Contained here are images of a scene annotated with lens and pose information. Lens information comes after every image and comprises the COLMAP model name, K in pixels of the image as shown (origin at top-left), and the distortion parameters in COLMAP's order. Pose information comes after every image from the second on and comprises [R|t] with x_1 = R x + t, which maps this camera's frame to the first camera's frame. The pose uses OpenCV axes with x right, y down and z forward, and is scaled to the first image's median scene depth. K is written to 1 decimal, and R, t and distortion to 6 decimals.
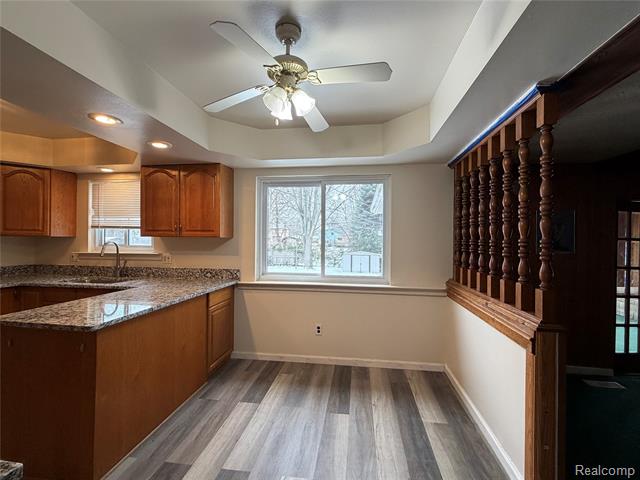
lens RADIAL K [[295.0, 0, 320.0], [0, 295.0, 240.0], [0, 0, 1]] dist [0.001004, 0.000164]
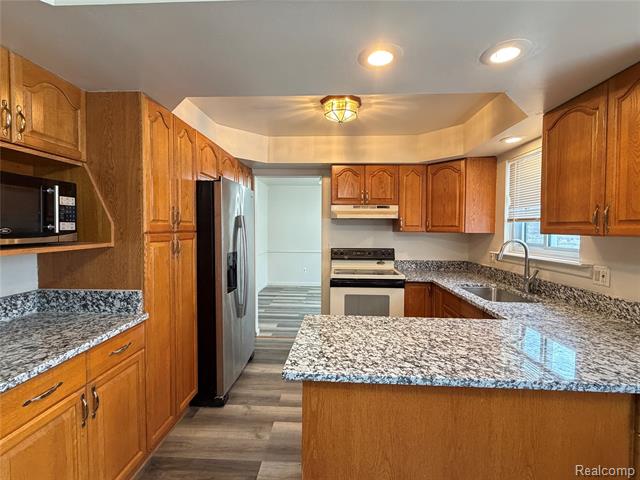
lens RADIAL K [[295.0, 0, 320.0], [0, 295.0, 240.0], [0, 0, 1]] dist [0.001004, 0.000164]
pose [[0.092245, 0.029683, -0.995294, -0.045884], [-0.006353, 0.999553, 0.029221, -0.013183], [0.995716, 0.003628, 0.092392, 0.459370]]
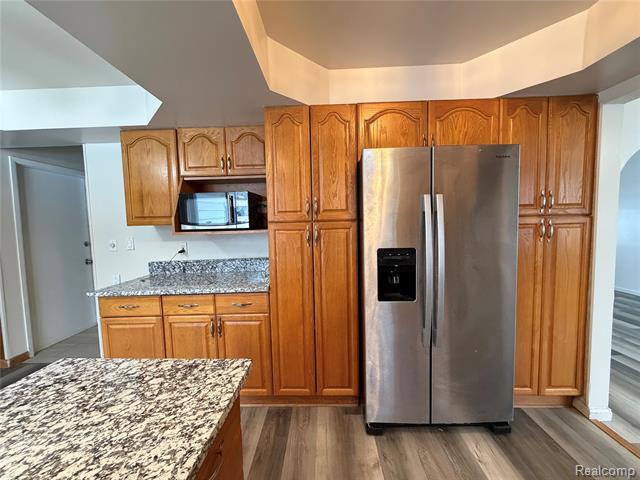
lens RADIAL K [[254.1, 0, 319.1], [0, 254.1, 239.1], [0, 0, 1]] dist [-0.000699, 0.000093]
pose [[-0.993255, 0.020735, -0.114080, -0.578927], [0.012744, 0.997442, 0.070330, -0.010282], [0.115246, 0.068402, -0.990979, 0.733042]]
